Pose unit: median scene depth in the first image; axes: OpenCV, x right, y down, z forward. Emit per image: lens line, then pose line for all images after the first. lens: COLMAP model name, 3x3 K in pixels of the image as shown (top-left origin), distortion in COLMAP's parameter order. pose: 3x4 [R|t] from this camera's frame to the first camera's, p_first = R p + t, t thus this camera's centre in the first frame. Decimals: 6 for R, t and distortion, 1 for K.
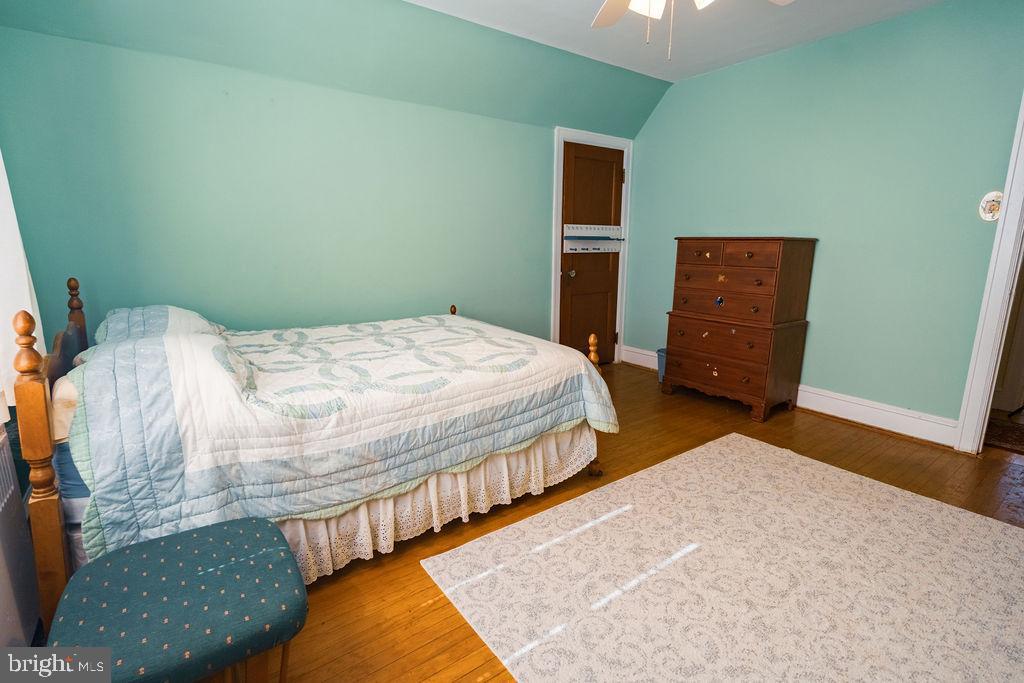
lens RADIAL K [[483.5, 0, 512.0], [0, 483.5, 341.5], [0, 0, 1]] dist [-0.001562, -0.000226]
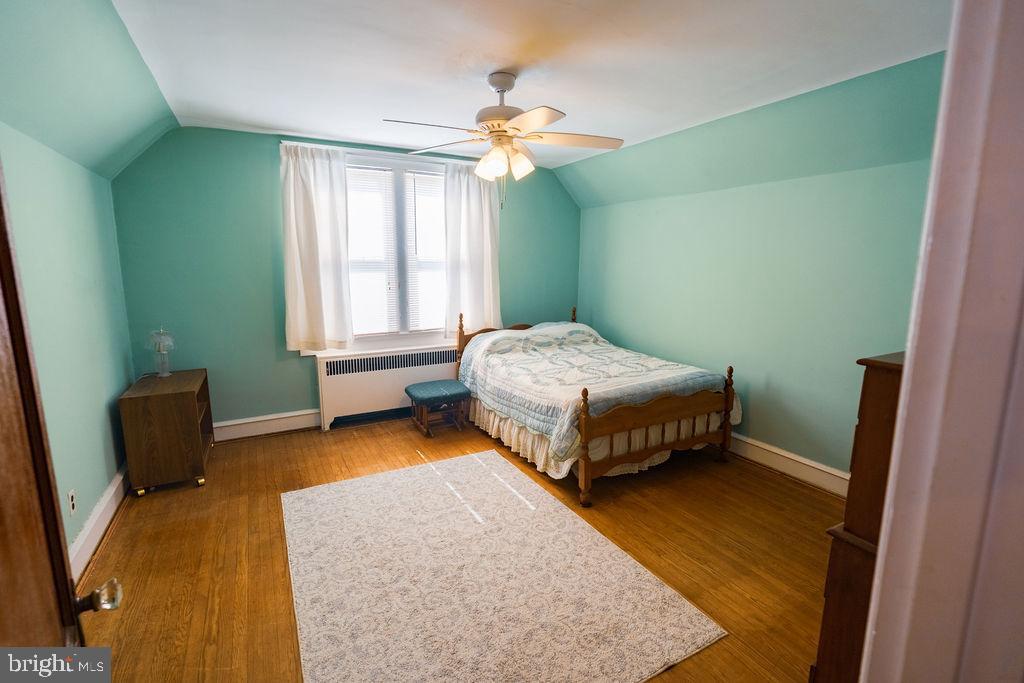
lens RADIAL K [[483.5, 0, 512.0], [0, 483.5, 341.5], [0, 0, 1]] dist [-0.001562, -0.000226]
pose [[-0.136875, 0.164667, -0.976806, 1.606620], [-0.198663, 0.961490, 0.189923, -0.379968], [0.970463, 0.220051, -0.098890, 1.048253]]
